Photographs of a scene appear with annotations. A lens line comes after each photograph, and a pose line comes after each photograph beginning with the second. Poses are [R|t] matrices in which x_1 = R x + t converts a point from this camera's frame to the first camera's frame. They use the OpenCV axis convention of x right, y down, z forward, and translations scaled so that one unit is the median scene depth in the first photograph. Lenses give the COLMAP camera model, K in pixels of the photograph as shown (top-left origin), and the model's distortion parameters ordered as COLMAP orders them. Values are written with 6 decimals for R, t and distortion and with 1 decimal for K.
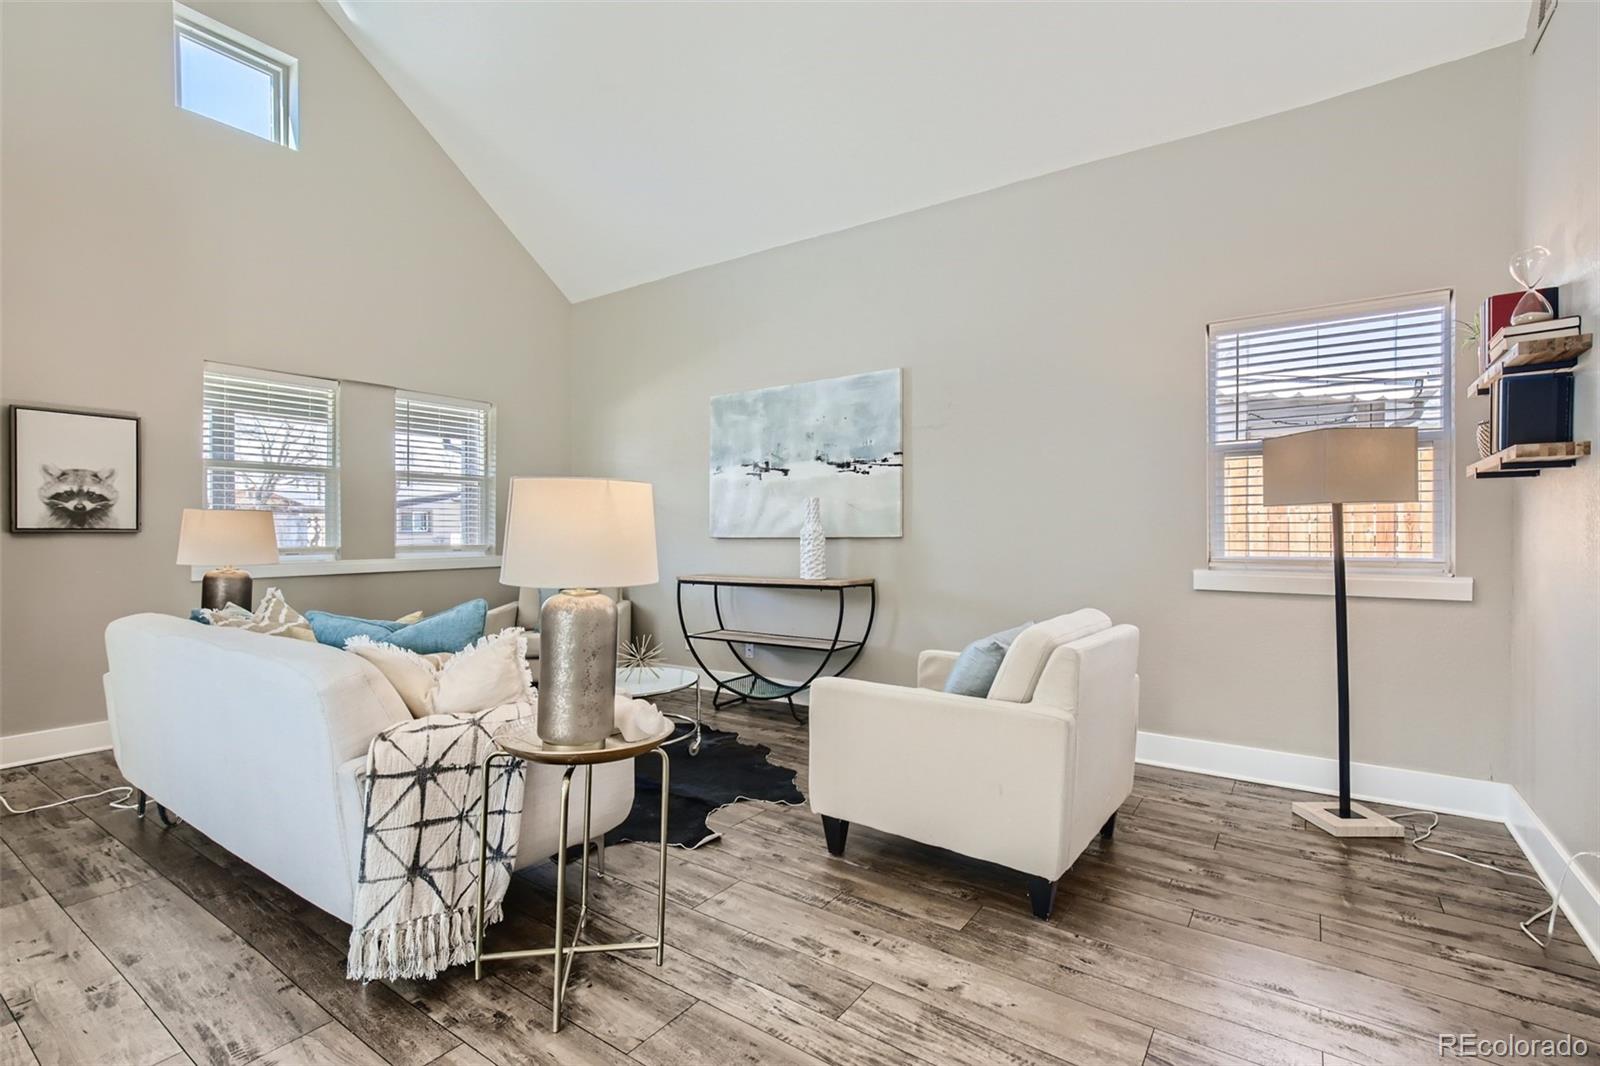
lens RADIAL K [[738.0, 0, 801.2], [0, 738.0, 533.9], [0, 0, 1]] dist [-0.005072, 0.005704]
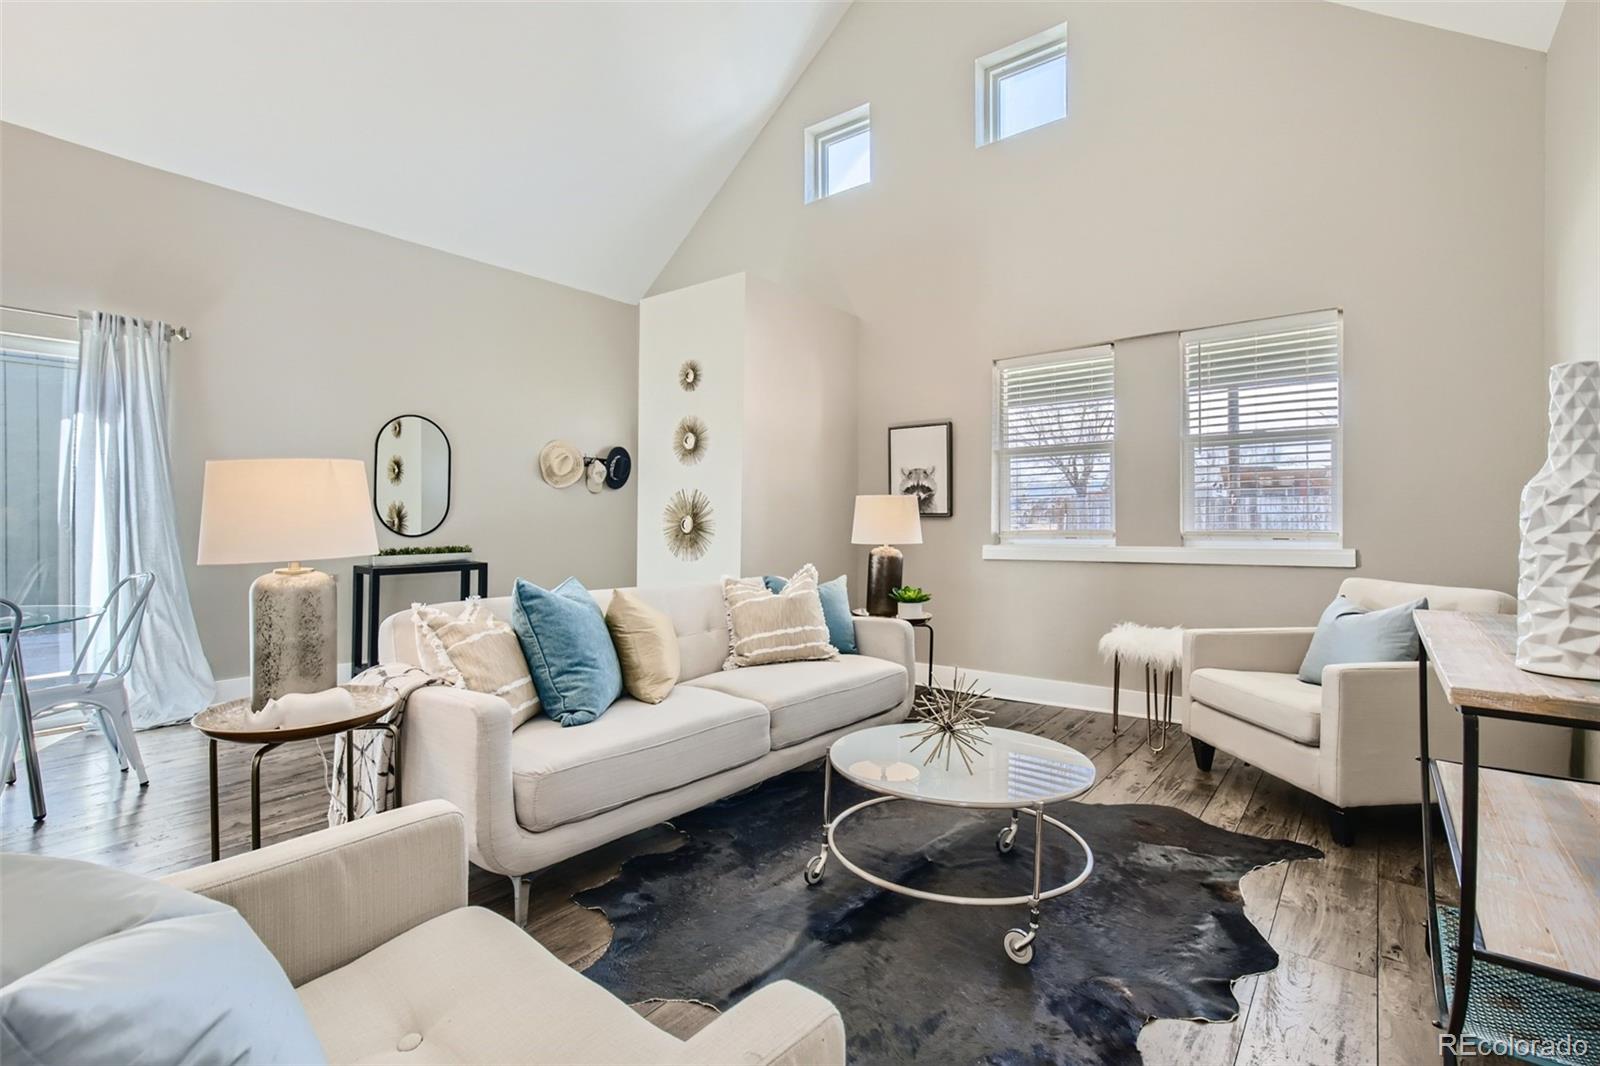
lens RADIAL K [[738.0, 0, 802.1], [0, 738.0, 530.7], [0, 0, 1]] dist [-0.005072, 0.005704]
pose [[-0.042720, 0.013780, -0.998992, 0.339633], [0.004310, 0.999898, 0.013608, 0.004239], [0.999078, -0.003725, -0.042775, 0.822309]]
